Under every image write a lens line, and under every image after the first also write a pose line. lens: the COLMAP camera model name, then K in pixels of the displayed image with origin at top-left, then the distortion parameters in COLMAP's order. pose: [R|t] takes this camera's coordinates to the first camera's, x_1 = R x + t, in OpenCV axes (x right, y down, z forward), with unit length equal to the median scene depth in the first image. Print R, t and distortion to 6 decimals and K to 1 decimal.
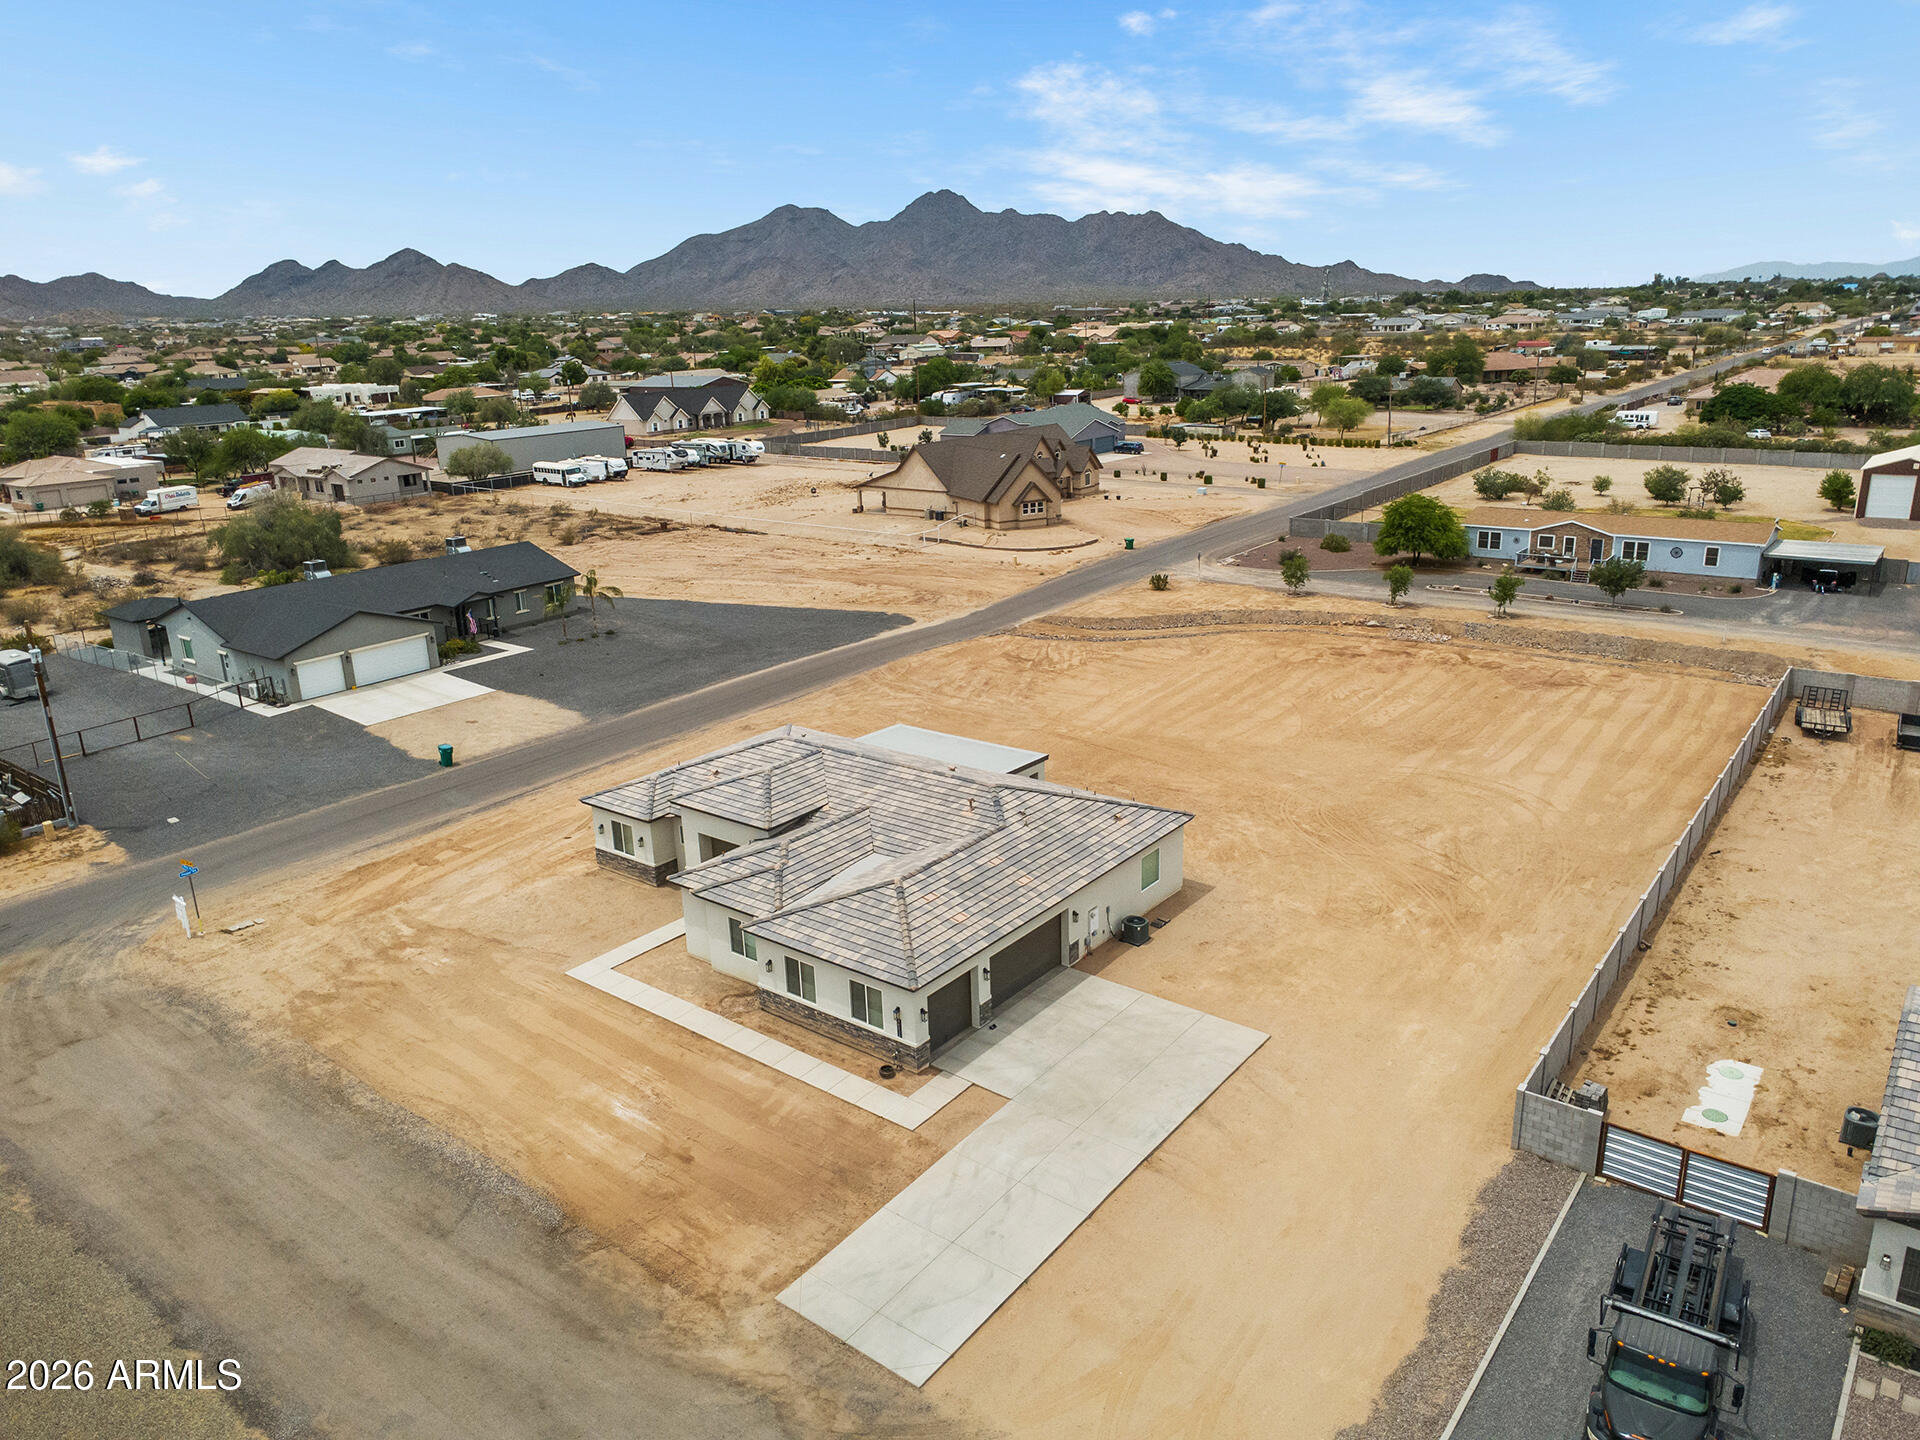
lens RADIAL K [[1348.7, 0, 954.5], [0, 1348.7, 724.5], [0, 0, 1]] dist [-0.000558, 0.008233]
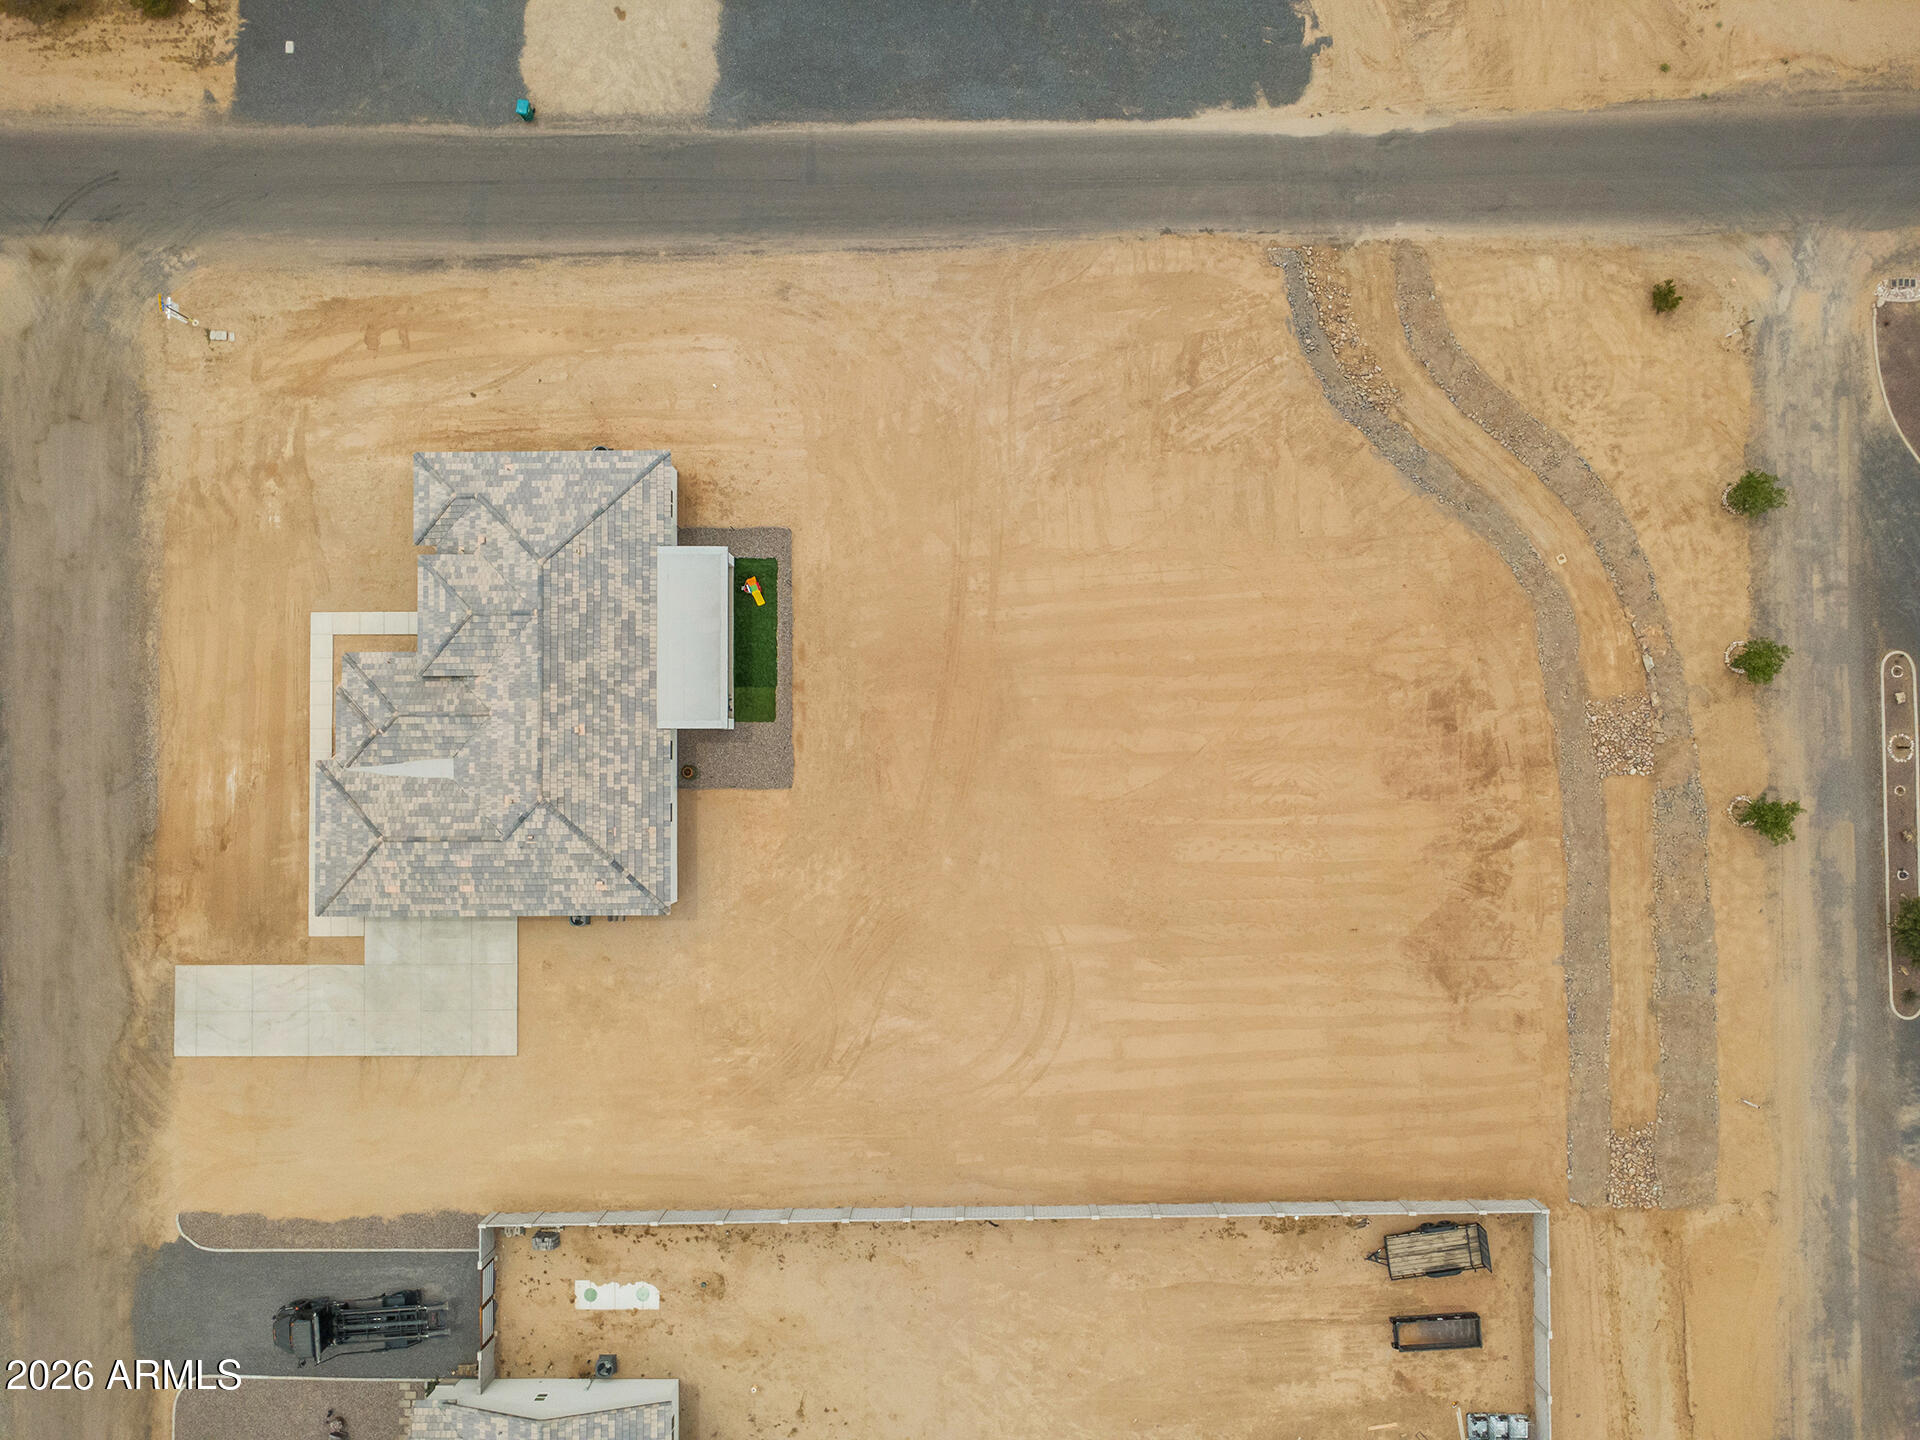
lens RADIAL K [[1351.2, 0, 958.1], [0, 1351.2, 720.4], [0, 0, 1]] dist [0.001915, 0.003269]
pose [[0.625559, 0.780170, -0.003202, 0.189641], [-0.229519, 0.187953, 0.954984, -1.087123], [0.745652, -0.596664, 0.296640, 0.850682]]
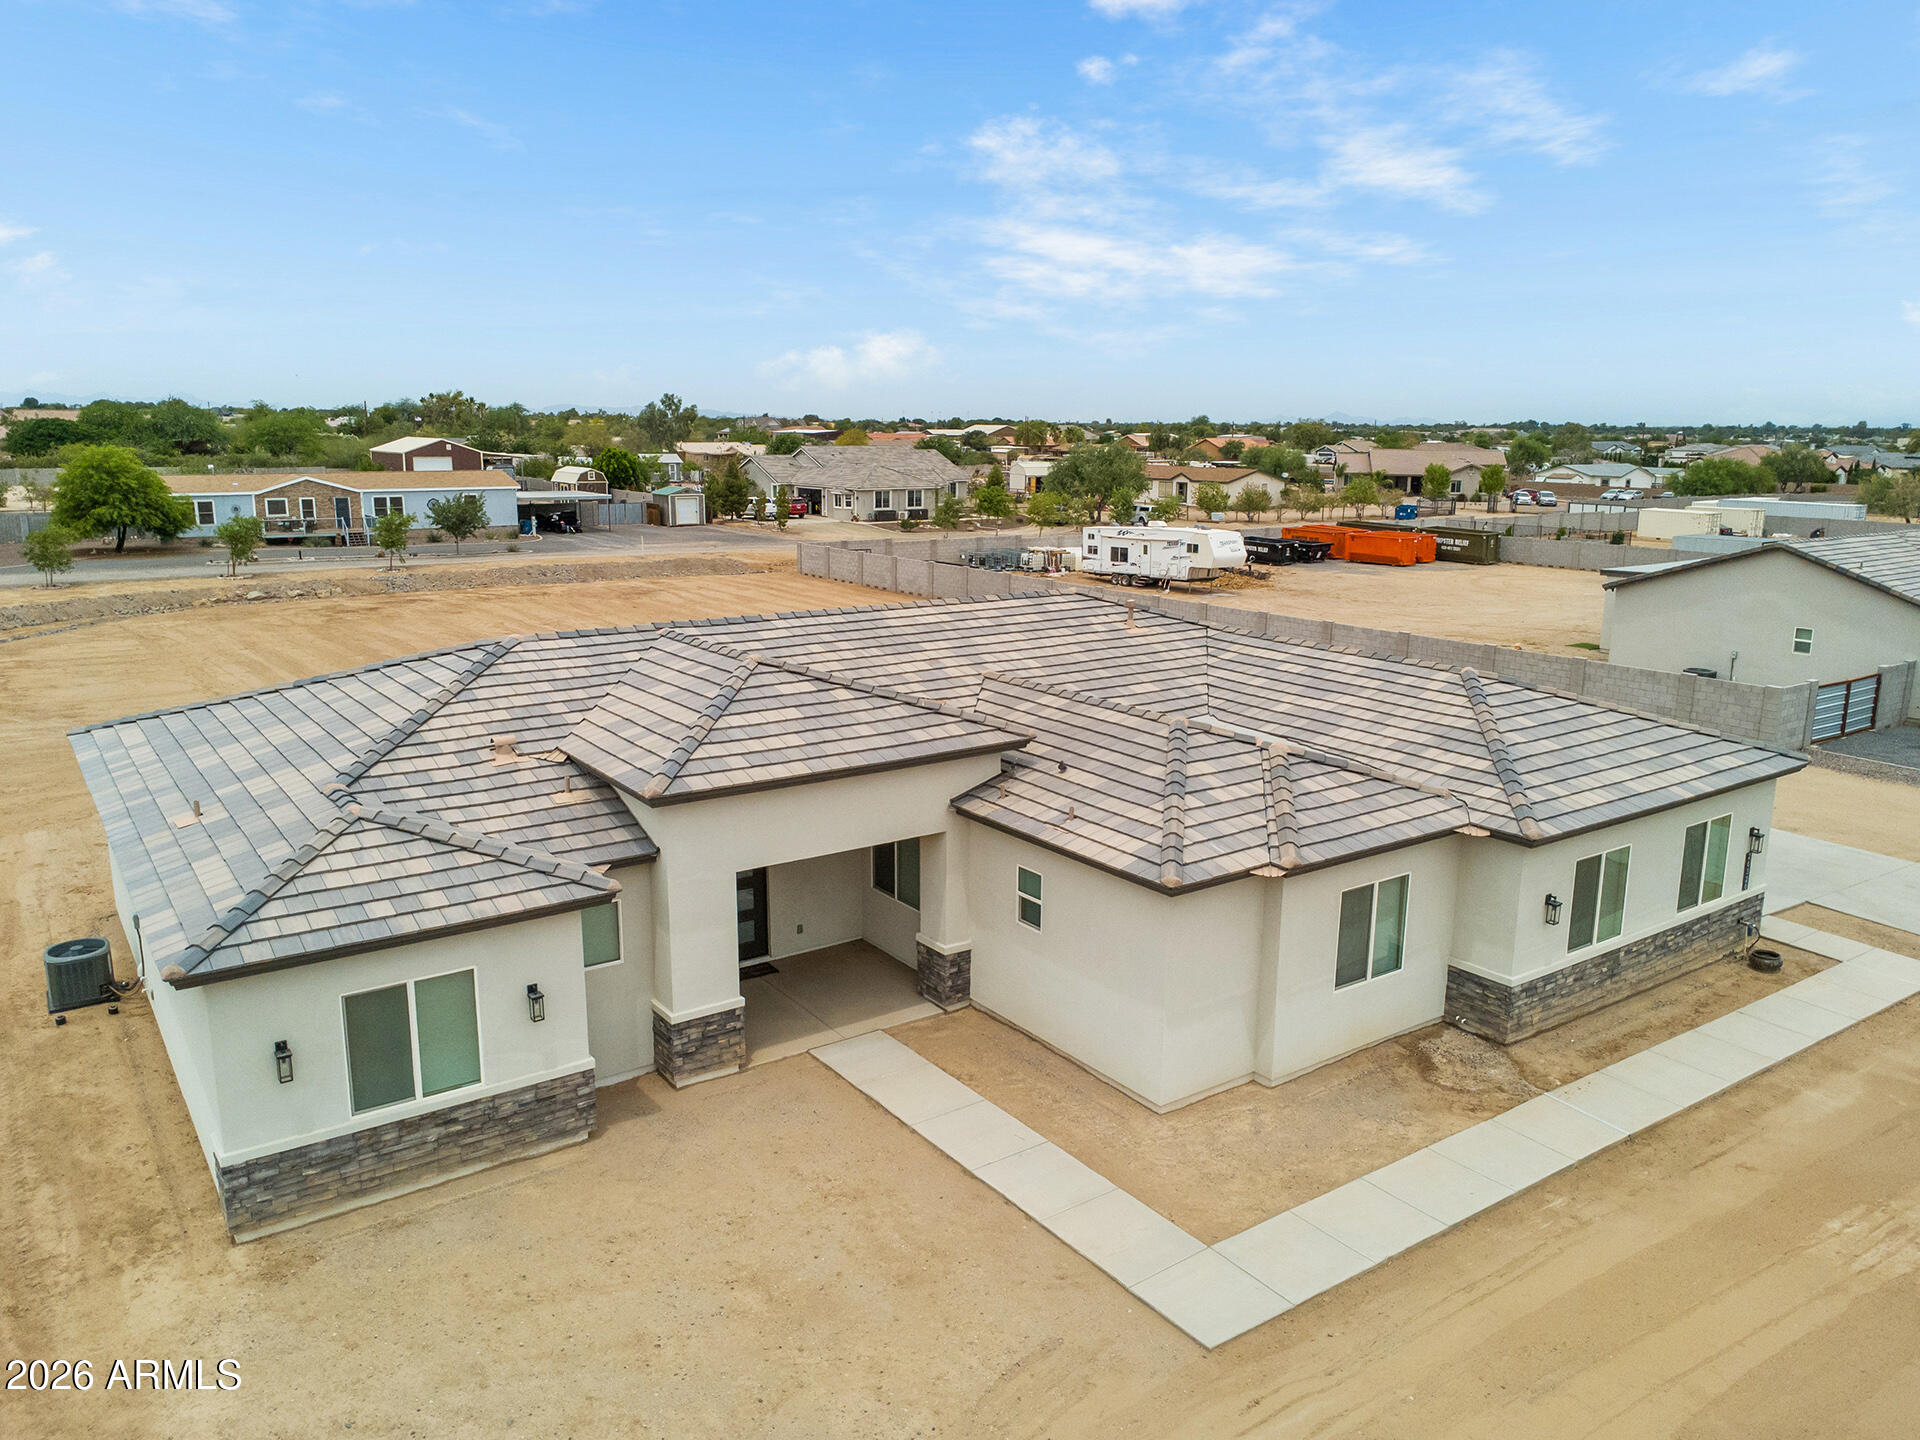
lens RADIAL K [[1408.9, 0, 960.0], [0, 1408.9, 720.0], [0, 0, 1]] dist [0.004857, 0.000722]
pose [[0.280489, -0.166001, 0.945394, -0.446979], [0.269112, 0.959029, 0.088553, 0.028564], [-0.921360, 0.229578, 0.313670, 0.779477]]
